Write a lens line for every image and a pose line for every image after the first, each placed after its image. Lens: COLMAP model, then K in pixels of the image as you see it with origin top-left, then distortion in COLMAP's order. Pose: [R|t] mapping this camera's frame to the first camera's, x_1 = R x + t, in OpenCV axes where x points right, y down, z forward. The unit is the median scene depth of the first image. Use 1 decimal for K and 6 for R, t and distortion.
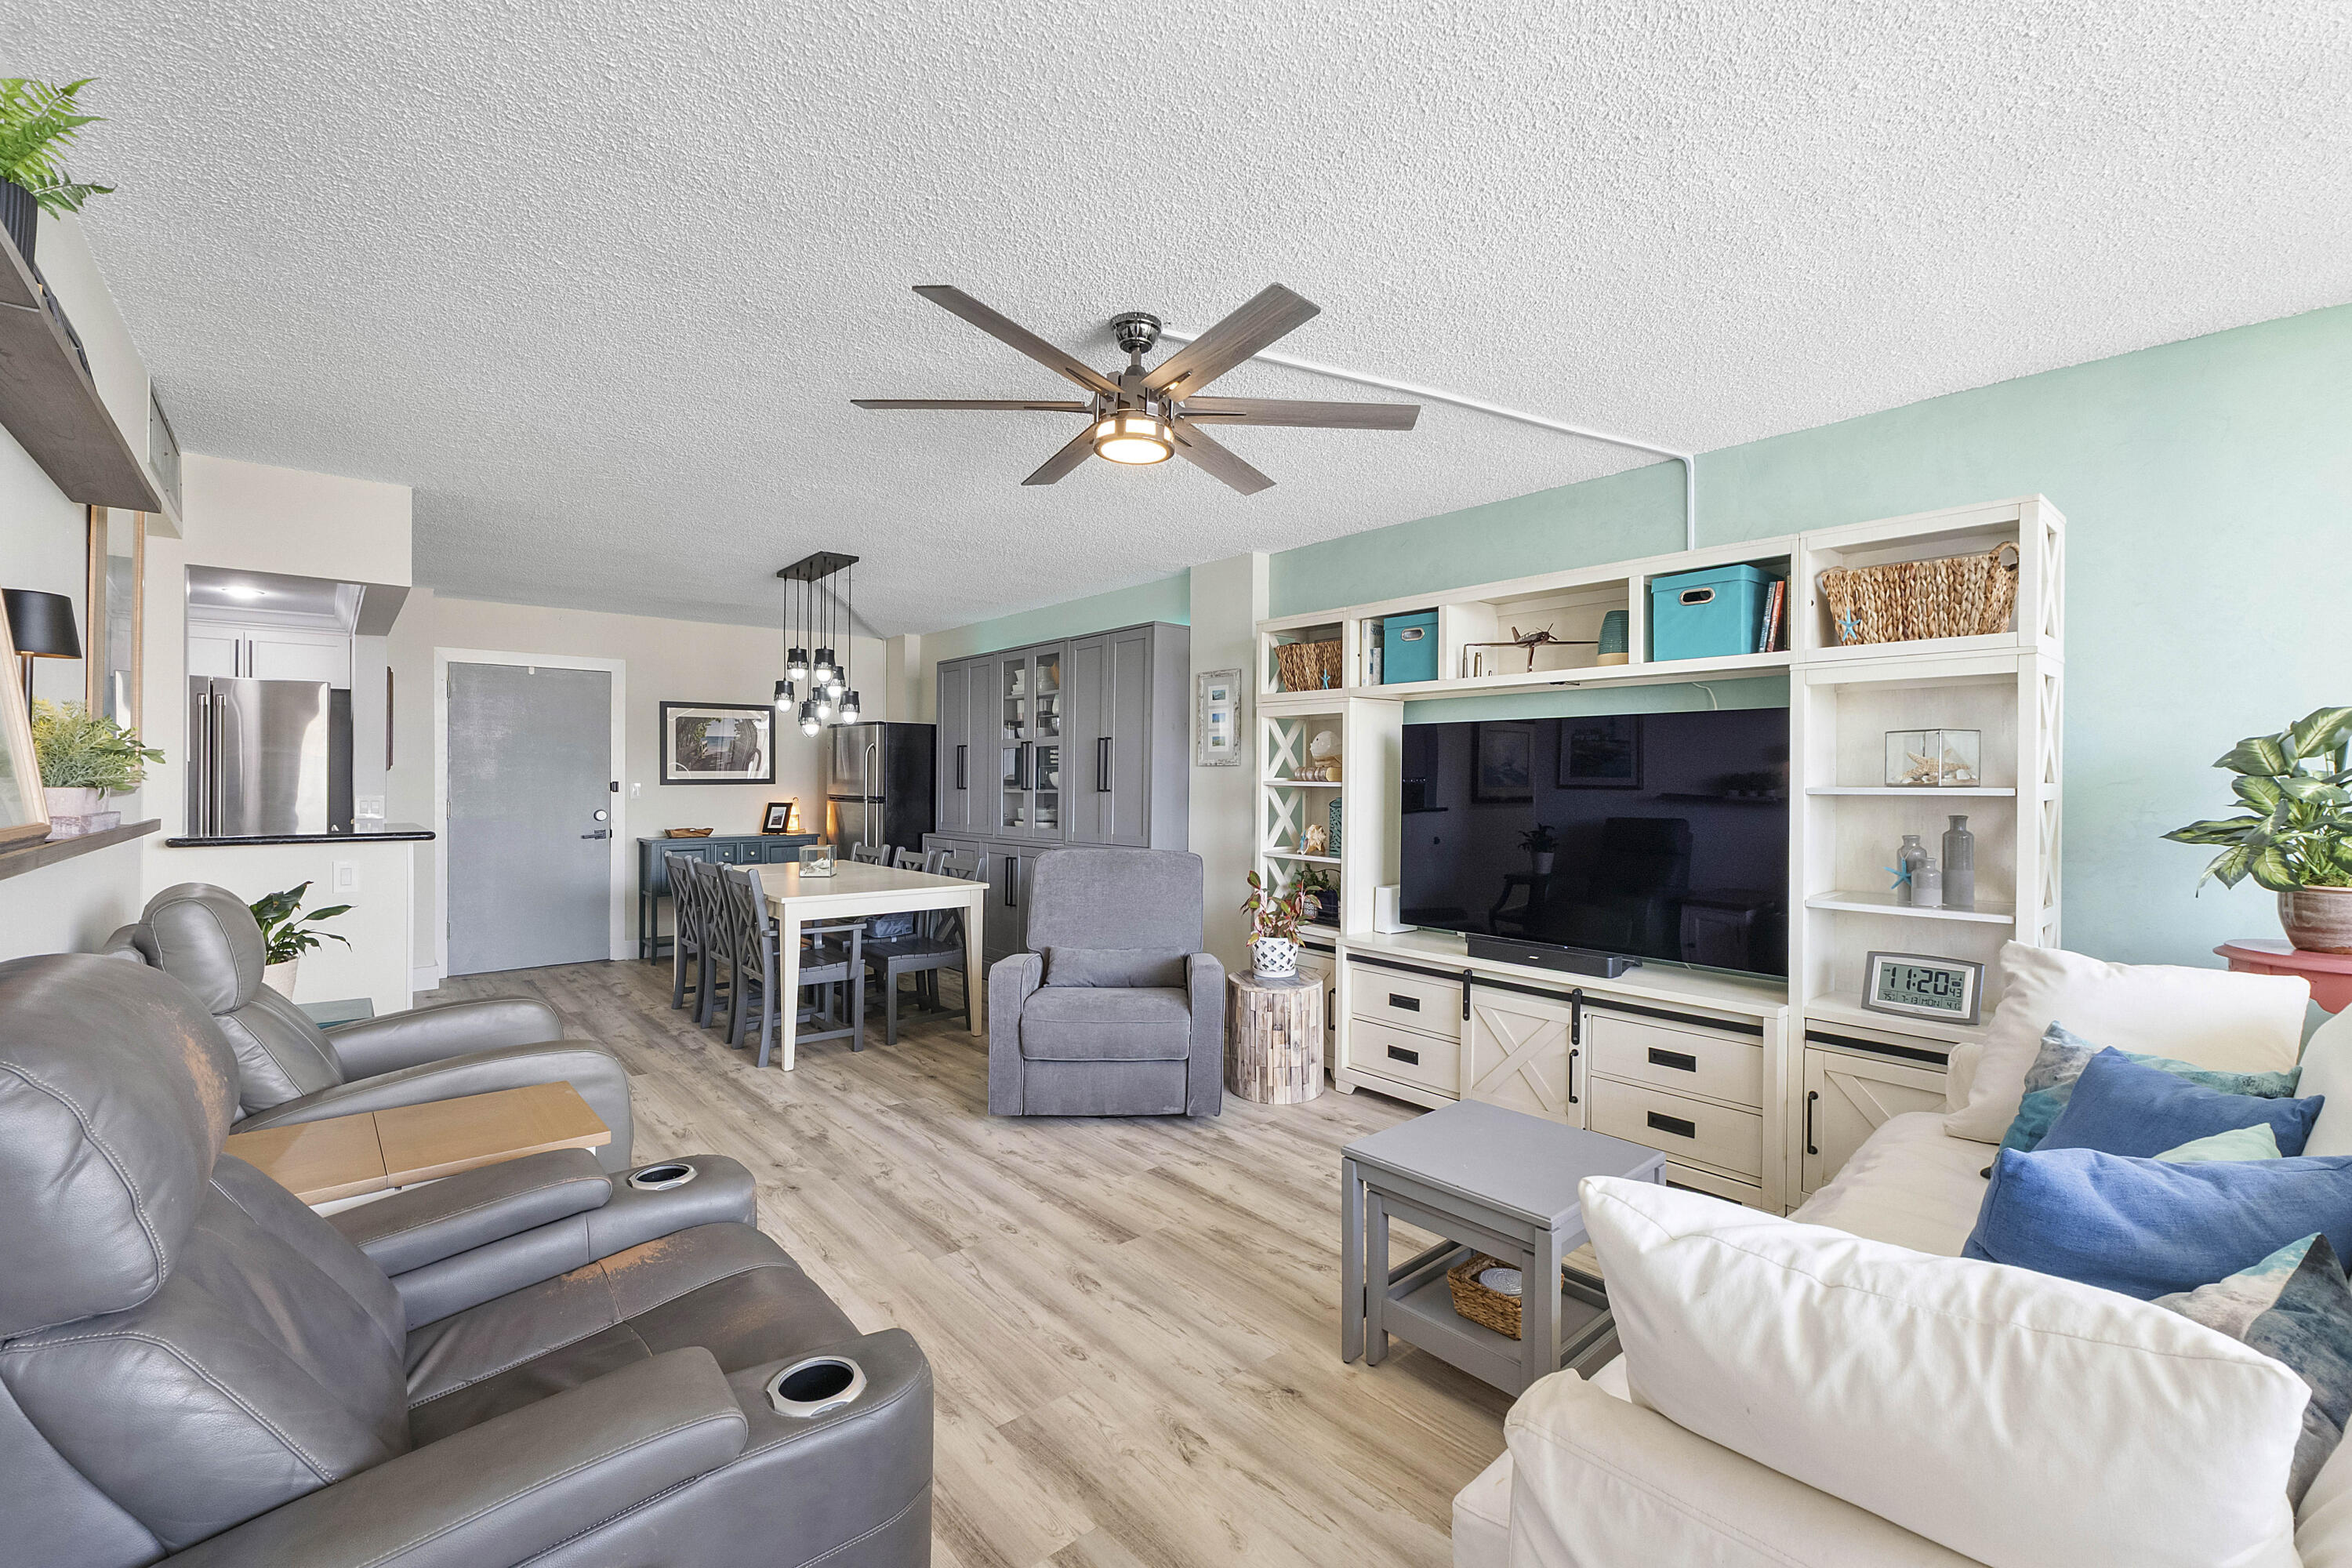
lens RADIAL K [[1001.1, 0, 1176.0], [0, 1001.1, 784.0], [0, 0, 1]] dist [0.000179, -0.000647]
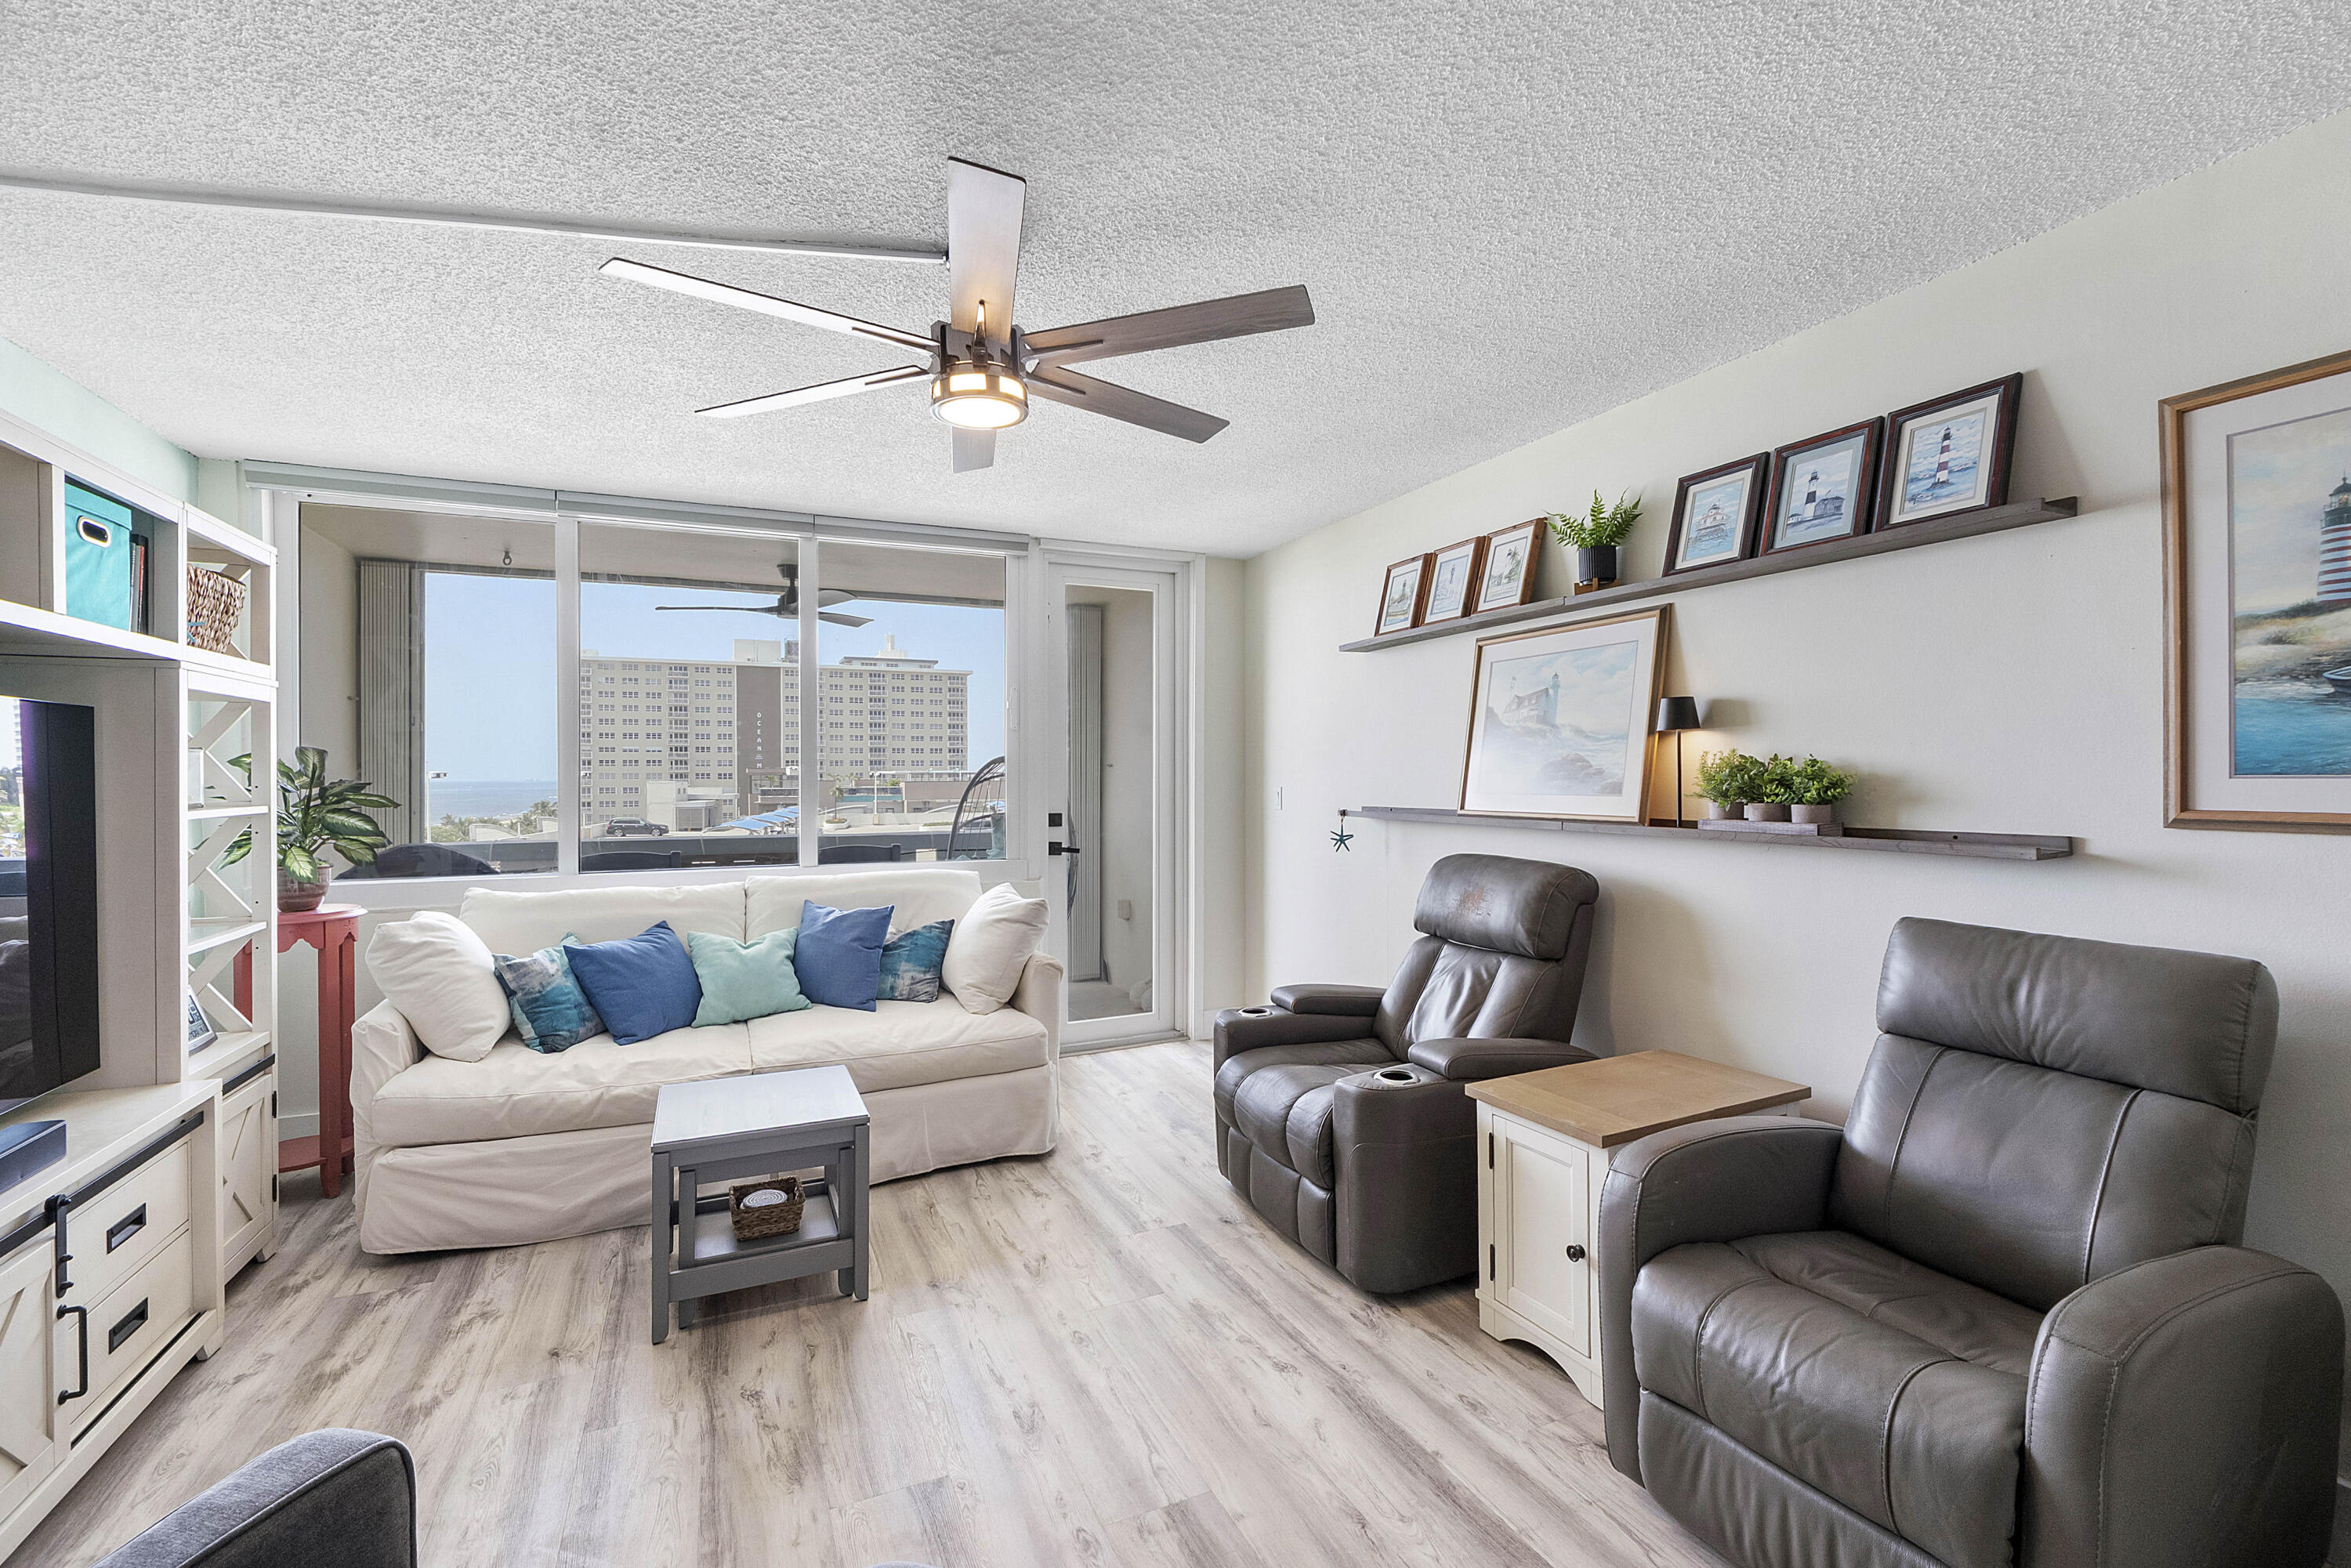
lens RADIAL K [[1005.8, 0, 1180.1], [0, 1005.8, 784.0], [0, 0, 1]] dist [-0.005751, -0.000573]
pose [[-0.961321, -0.000212, 0.275430, -0.180520], [0.004143, 0.999875, 0.015231, -0.012961], [-0.275399, 0.015783, -0.961200, 0.723582]]
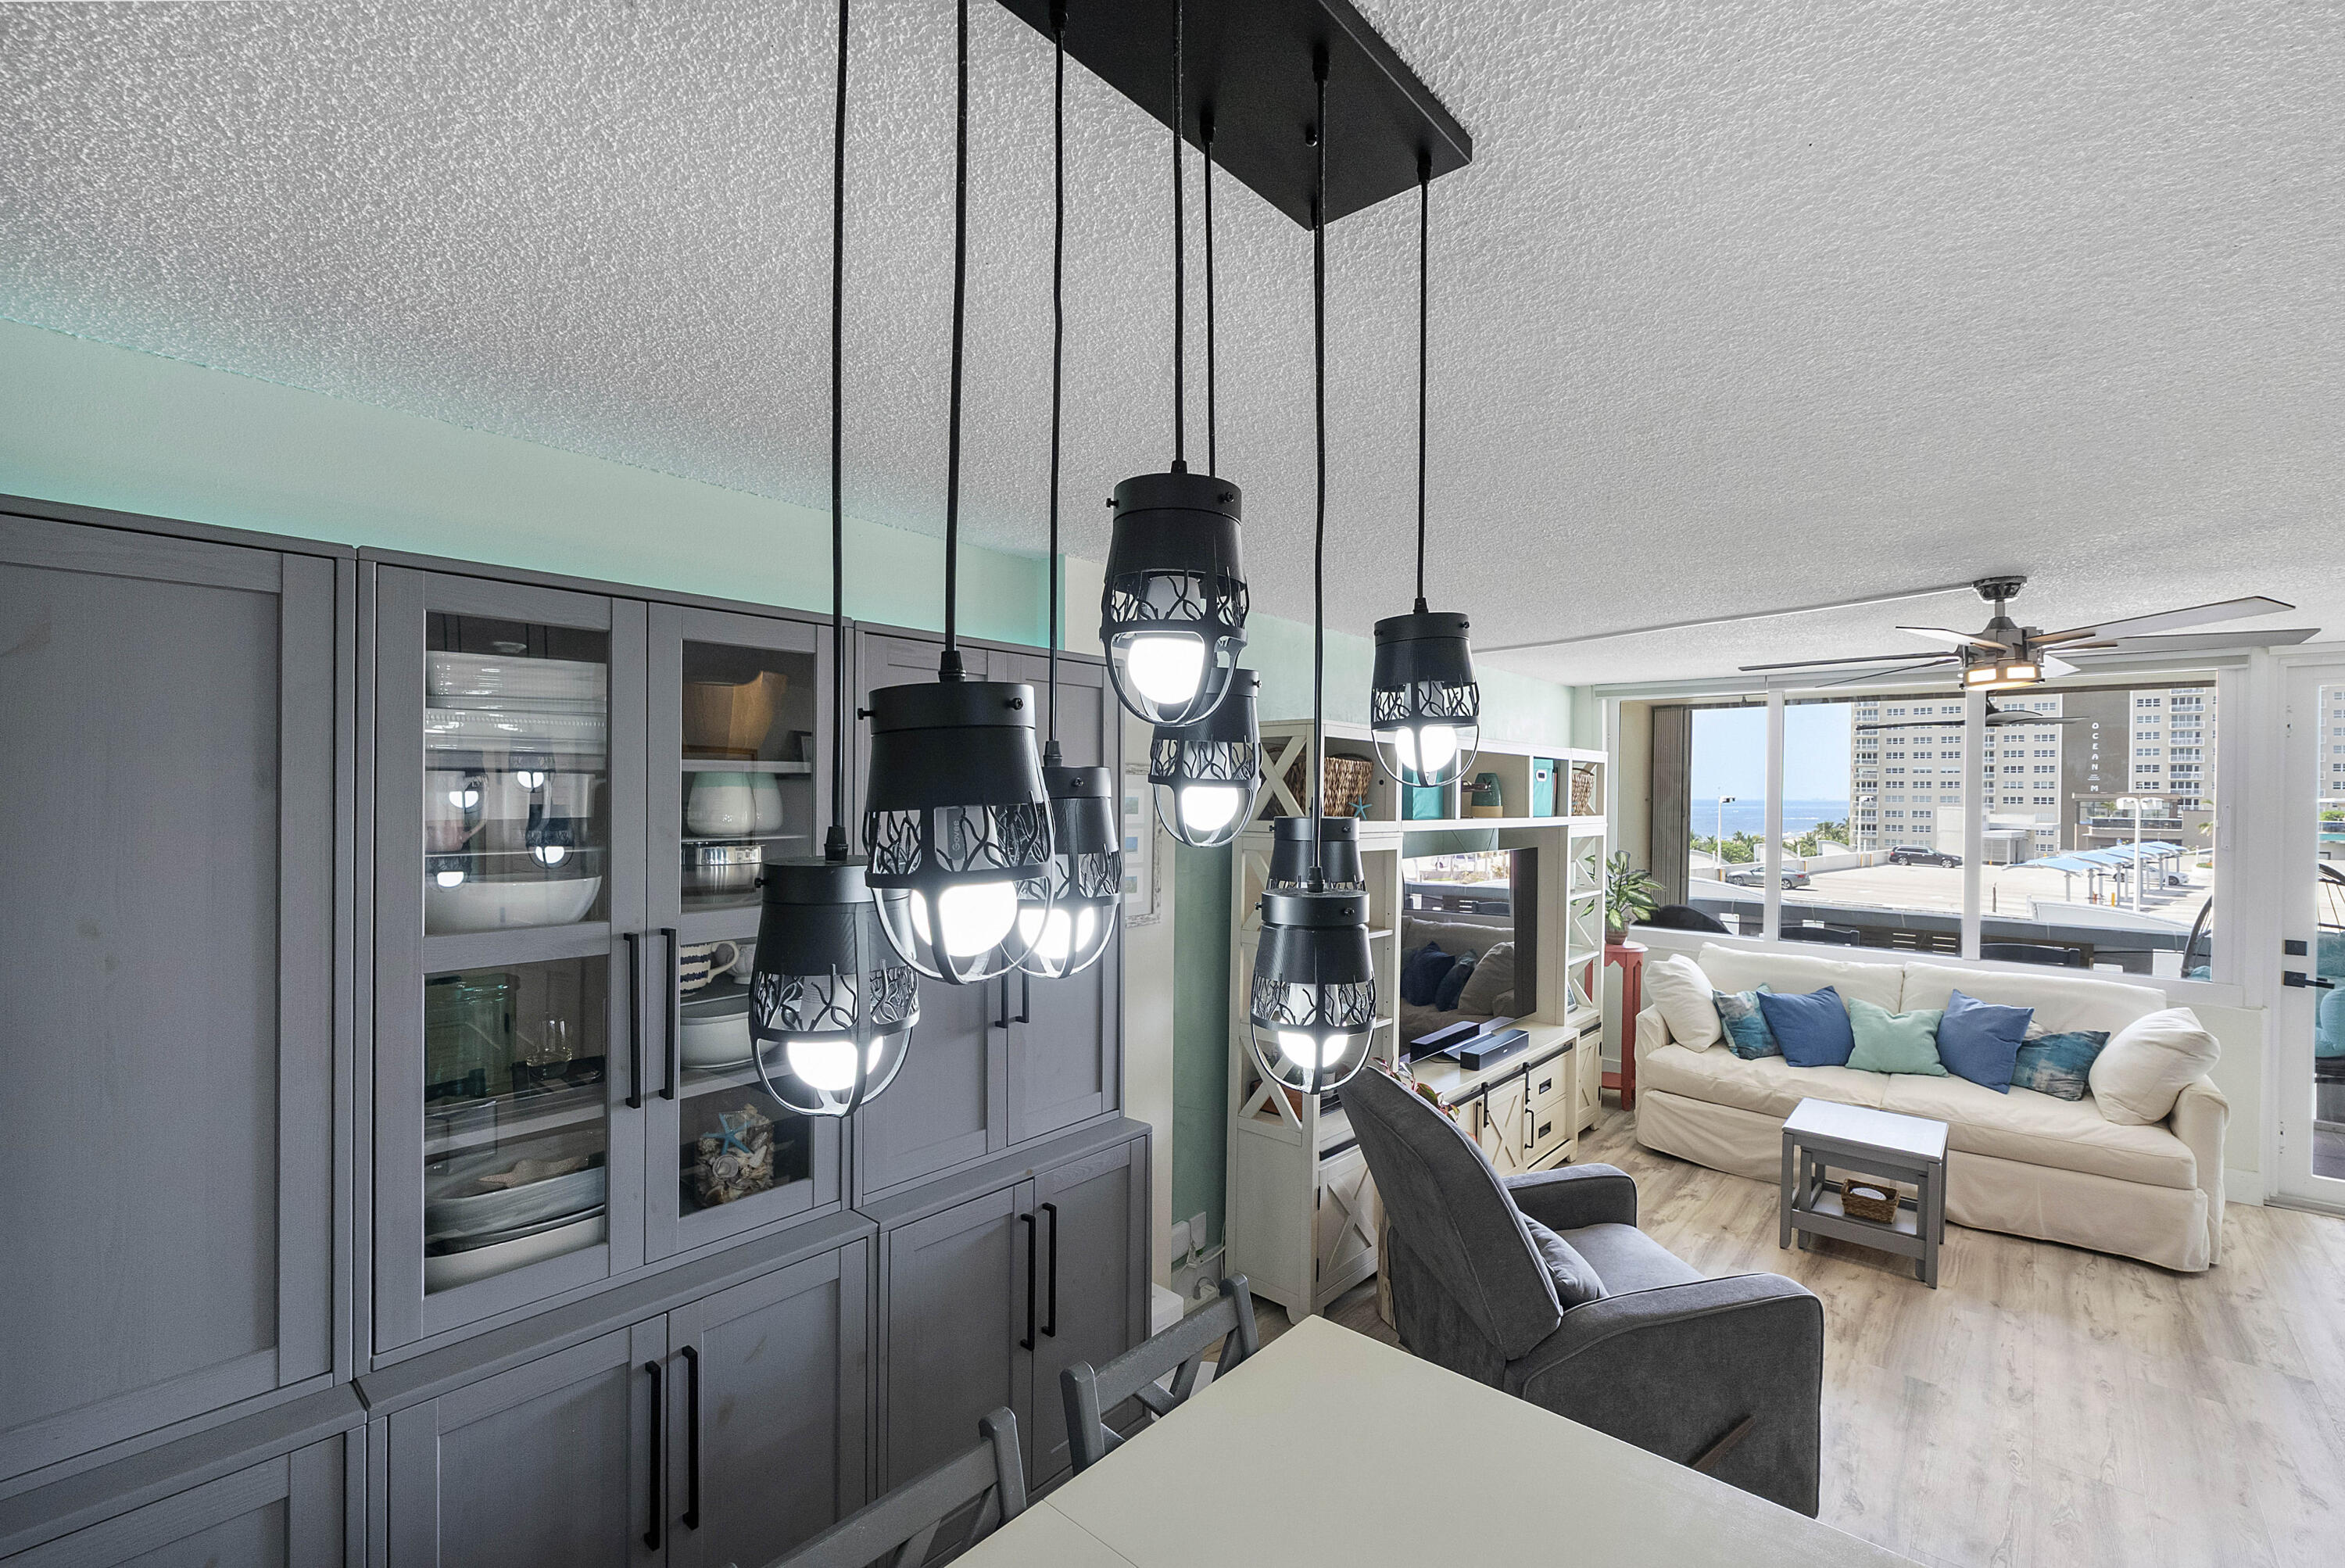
lens RADIAL K [[1002.6, 0, 1179.3], [0, 1002.6, 794.1], [0, 0, 1]] dist [-0.005678, -0.000015]
pose [[-0.149812, -0.006529, 0.988693, -0.448475], [-0.004434, 0.999973, 0.005931, -0.082791], [-0.988705, -0.003496, -0.149837, 0.886277]]
